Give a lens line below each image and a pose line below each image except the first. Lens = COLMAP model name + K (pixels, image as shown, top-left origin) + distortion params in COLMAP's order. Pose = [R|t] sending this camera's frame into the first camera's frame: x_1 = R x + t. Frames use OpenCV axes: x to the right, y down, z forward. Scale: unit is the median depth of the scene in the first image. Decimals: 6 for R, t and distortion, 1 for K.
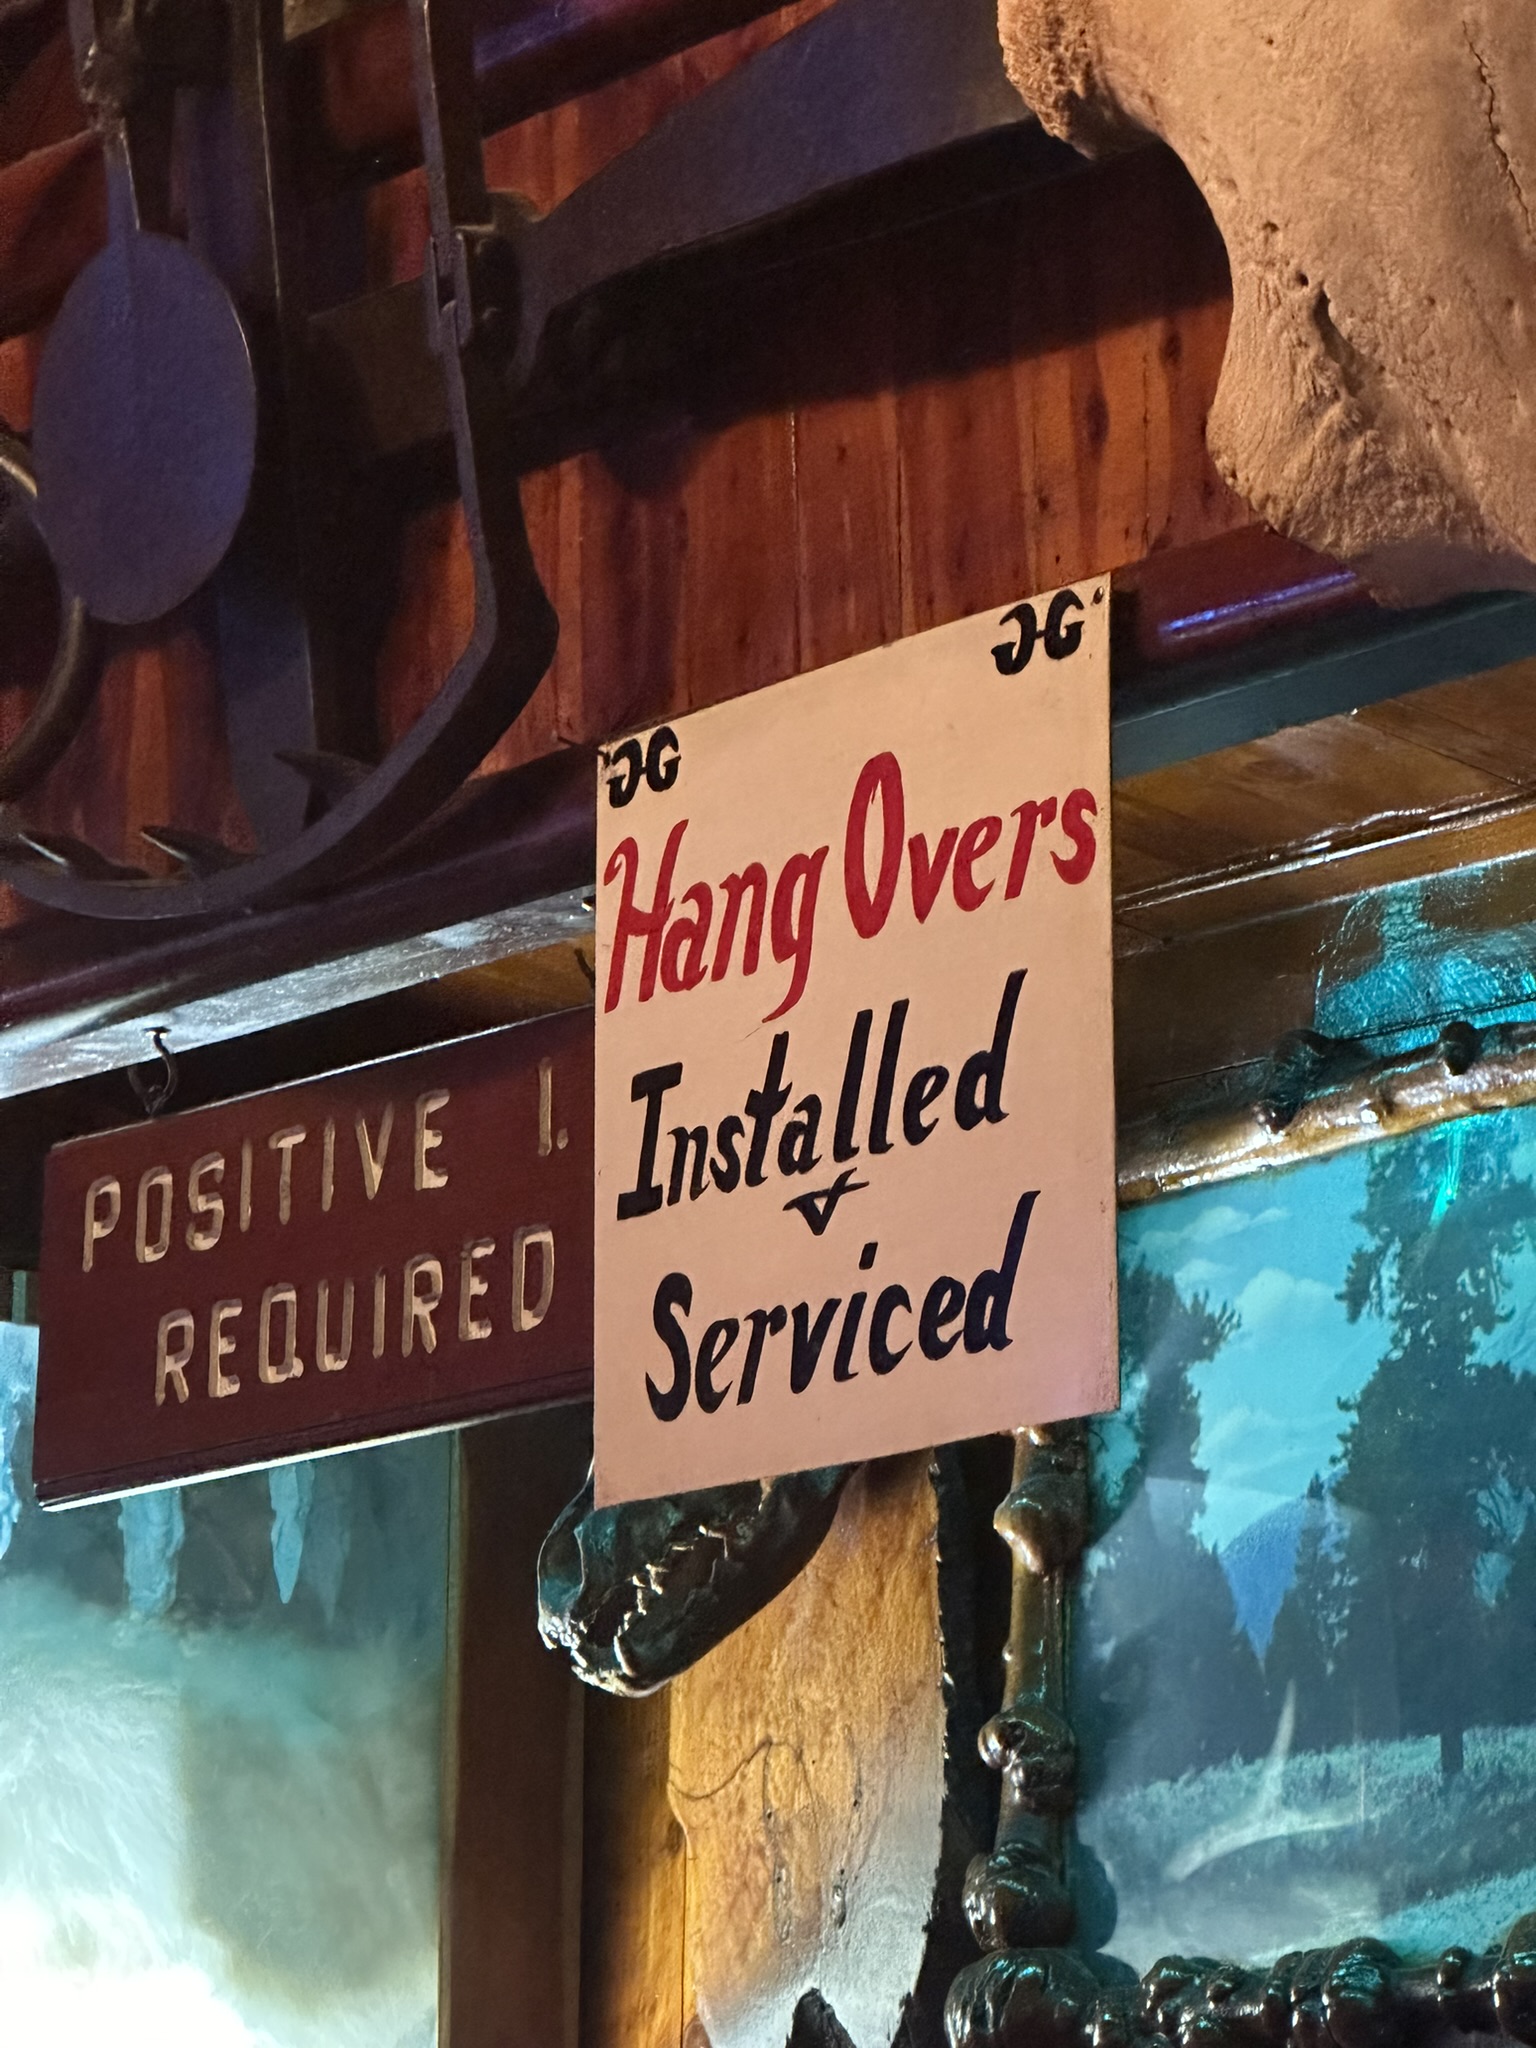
lens RADIAL K [[7689.6, 0, 768.0], [0, 7689.6, 1024.0], [0, 0, 1]] dist [0.051447, 4.129848]
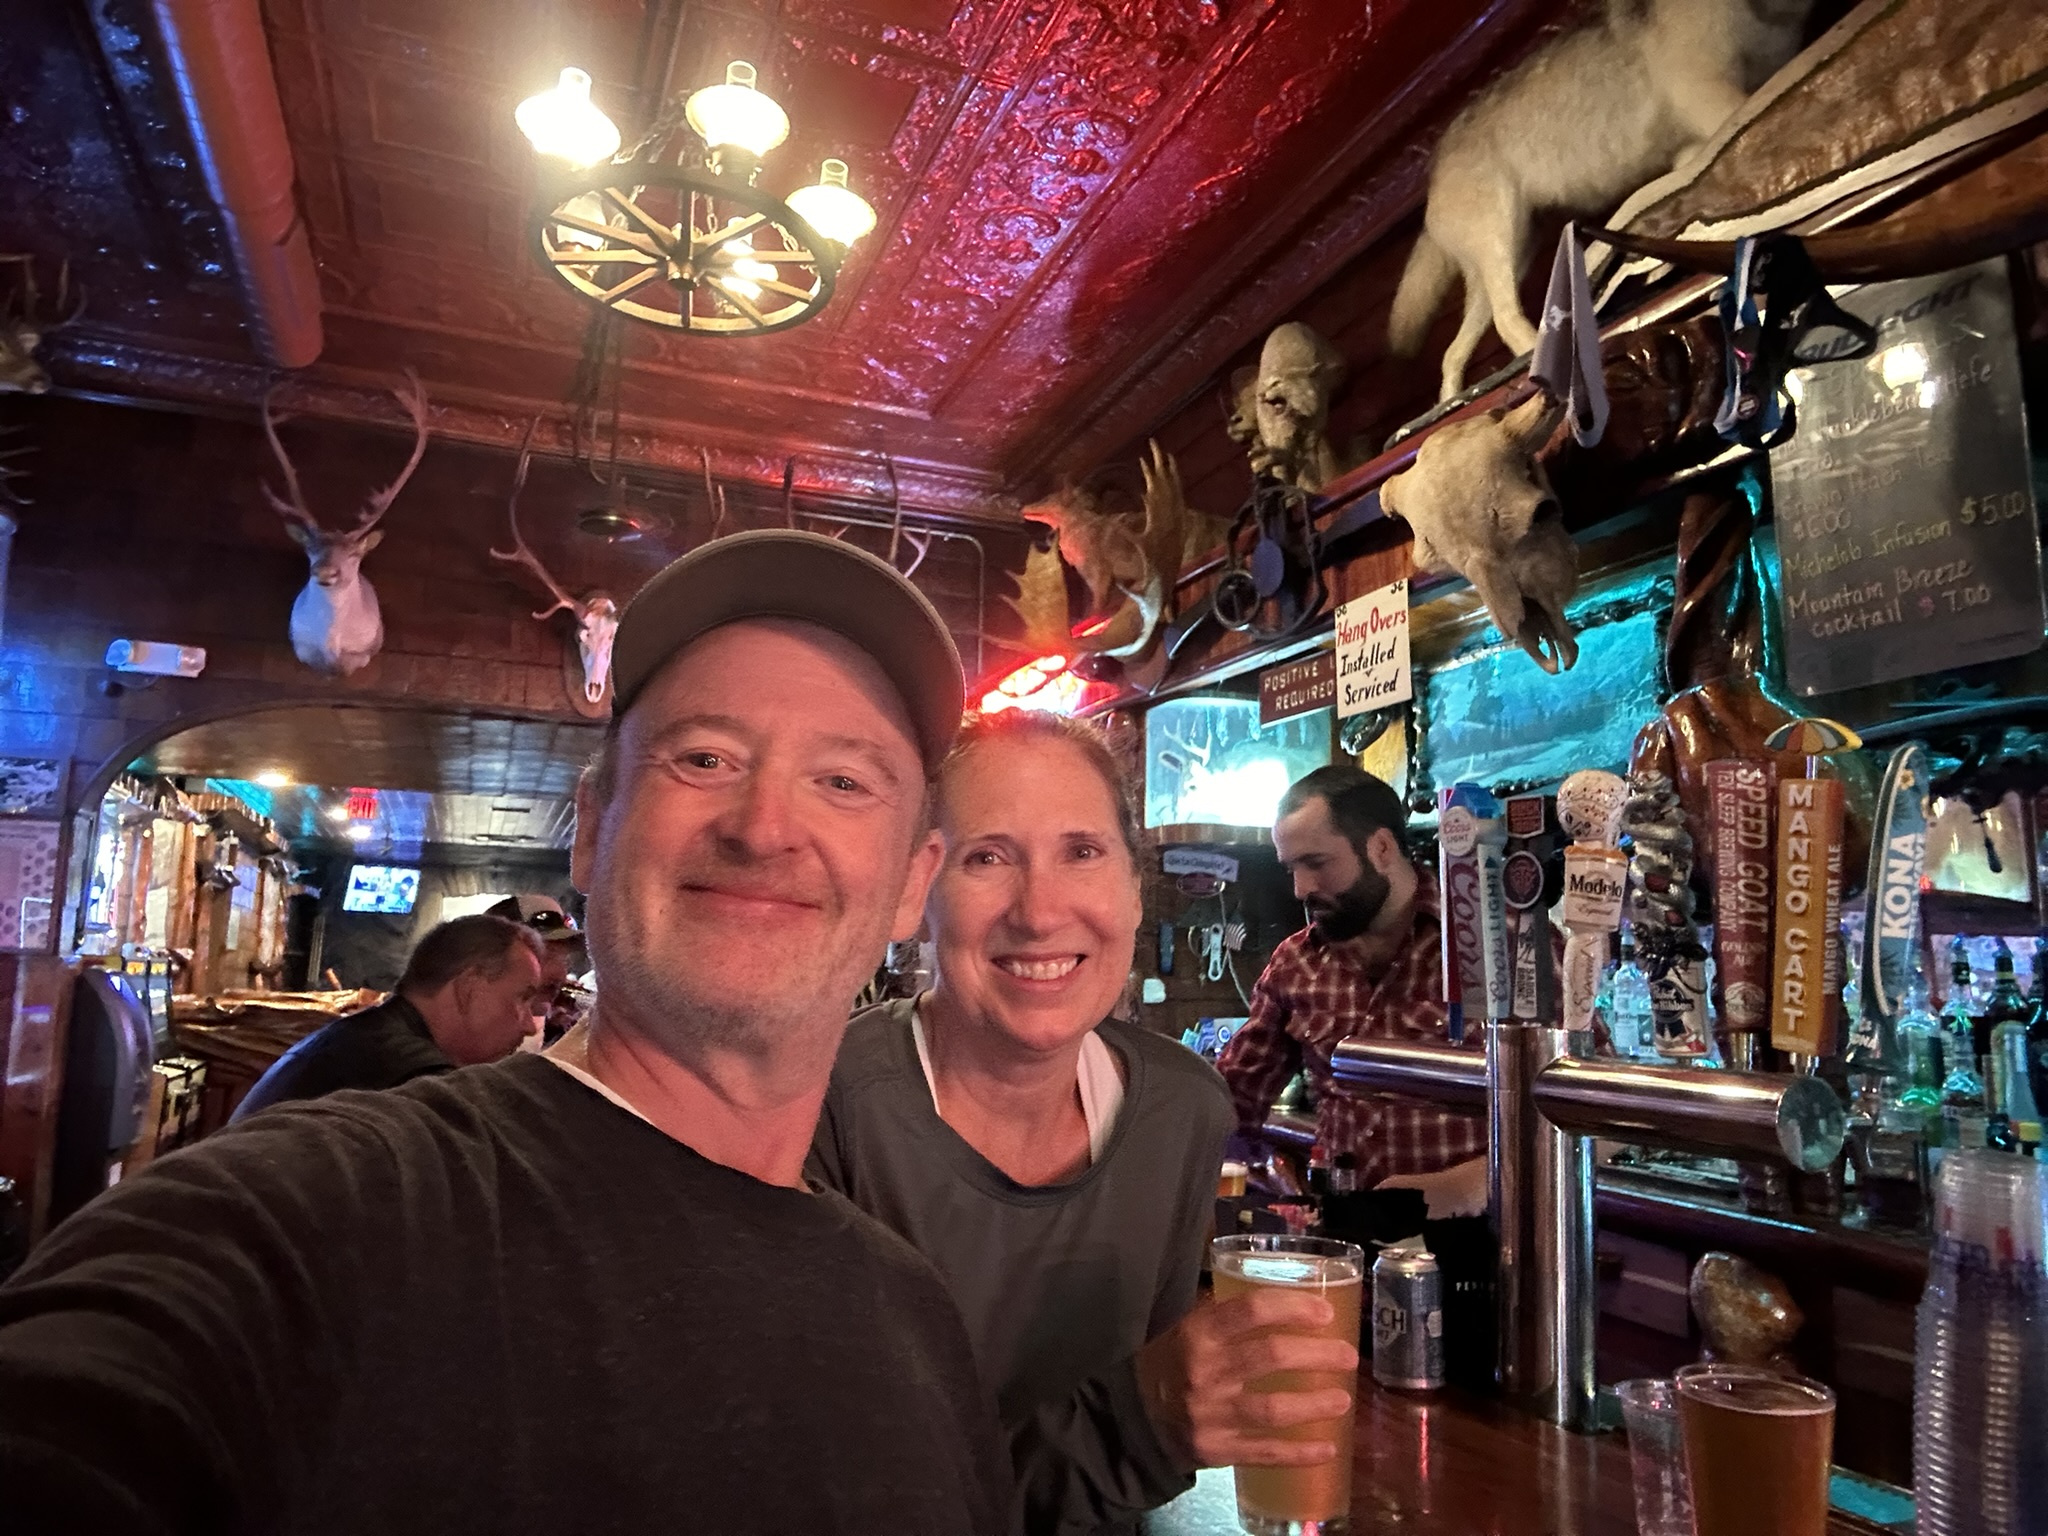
lens RADIAL K [[1347.1, 0, 1024.0], [0, 1347.1, 768.0], [0, 0, 1]] dist [0.004488, 0.000346]
pose [[0.959141, -0.044571, -0.279394, 0.041652], [0.064329, 0.996004, 0.061945, 0.013012], [0.275517, -0.077387, 0.958176, -0.242697]]
